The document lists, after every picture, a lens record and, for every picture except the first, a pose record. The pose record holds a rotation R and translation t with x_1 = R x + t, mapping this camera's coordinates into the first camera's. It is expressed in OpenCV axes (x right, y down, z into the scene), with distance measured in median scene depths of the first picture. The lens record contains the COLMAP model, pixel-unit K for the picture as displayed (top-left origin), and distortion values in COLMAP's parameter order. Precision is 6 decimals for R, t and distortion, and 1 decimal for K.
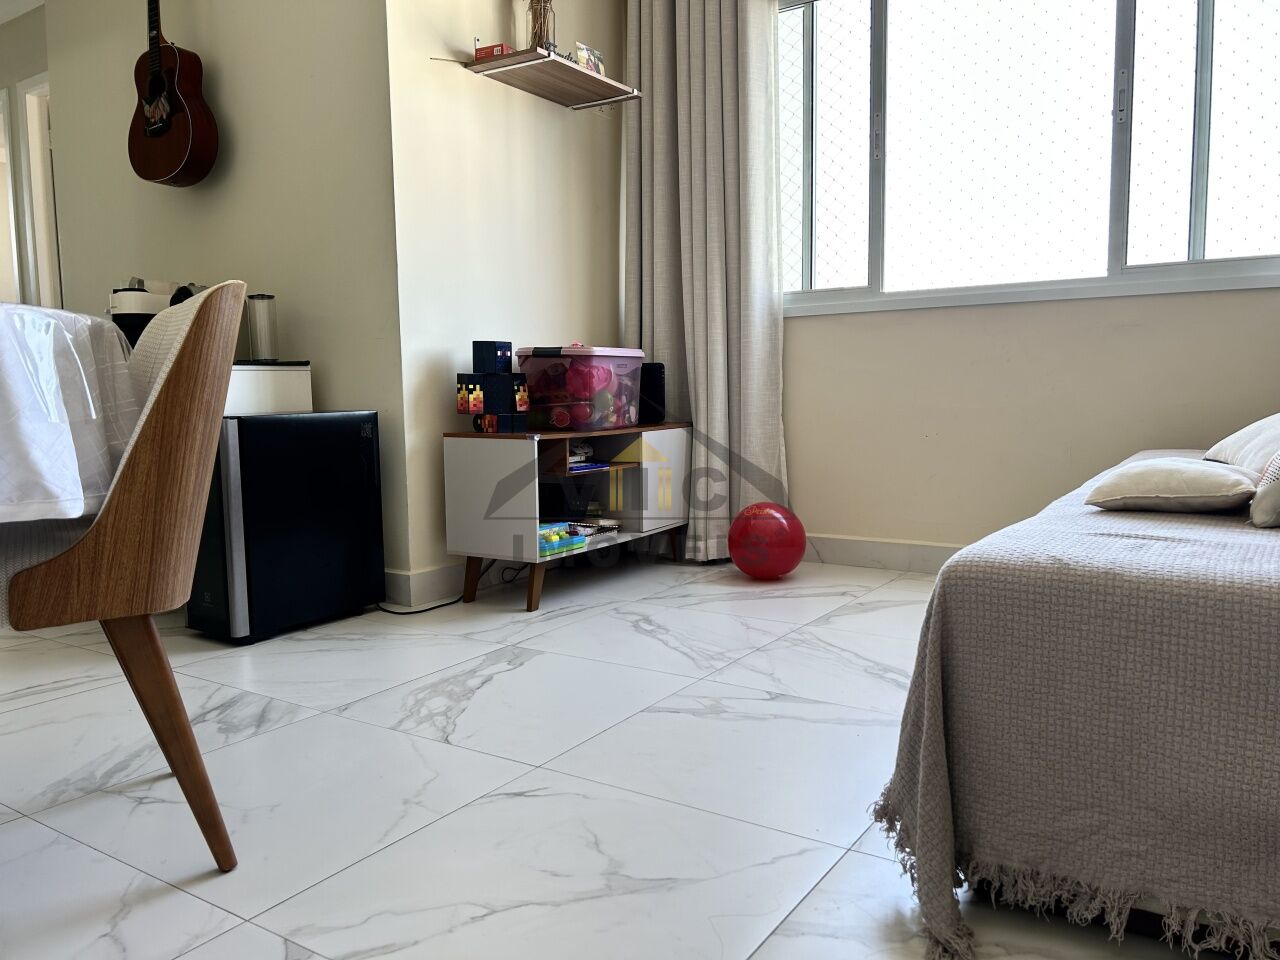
lens RADIAL K [[972.0, 0, 650.1], [0, 972.0, 480.8], [0, 0, 1]] dist [0.047843, -0.061624]
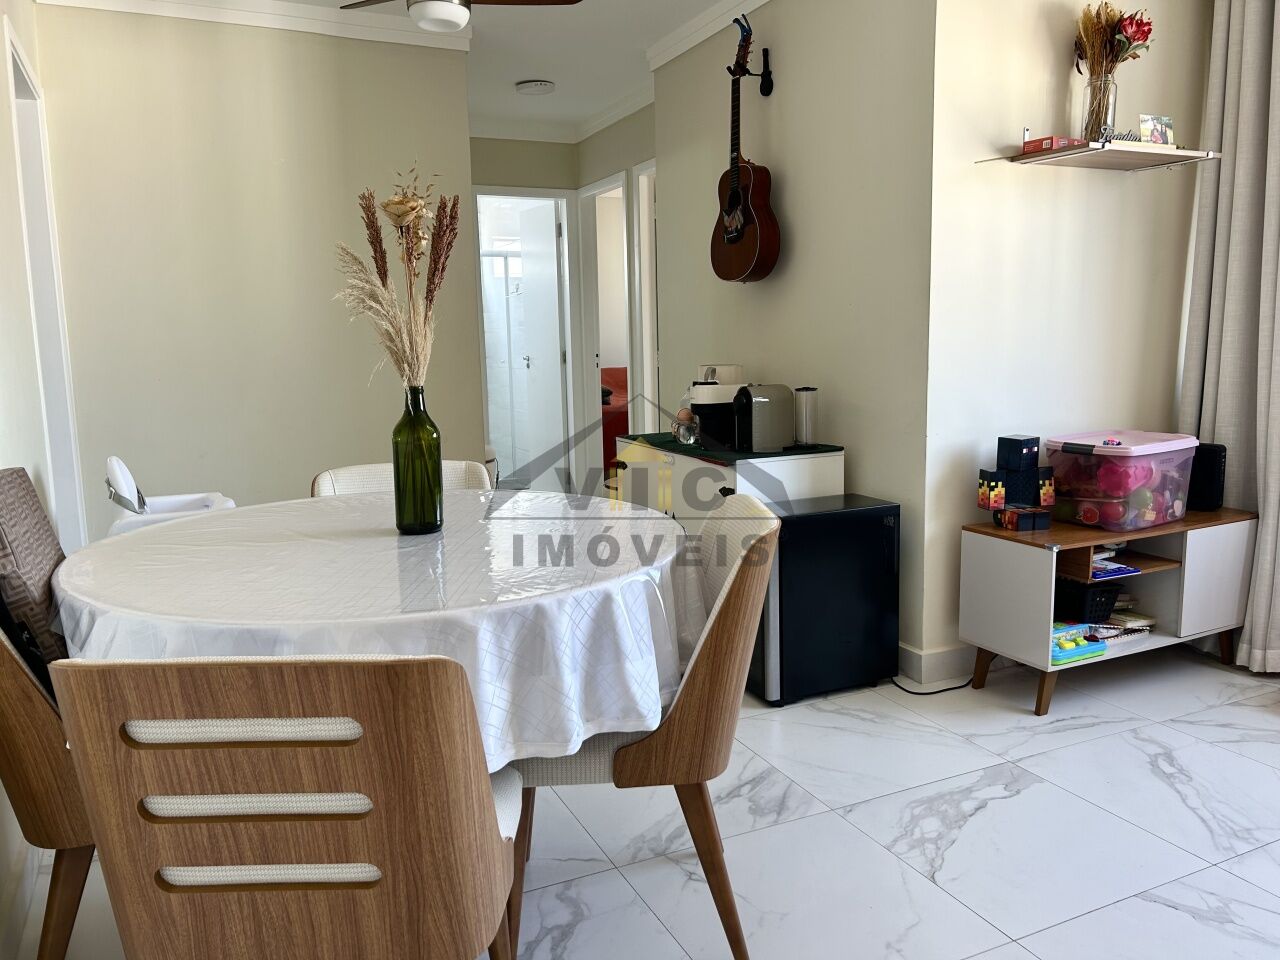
lens RADIAL K [[972.0, 0, 634.3], [0, 972.0, 474.2], [0, 0, 1]] dist [0.047843, -0.061624]
pose [[0.847359, 0.071728, -0.526154, 0.037284], [-0.042683, 0.996829, 0.067152, -0.163296], [0.529302, -0.034444, 0.847734, -0.072129]]
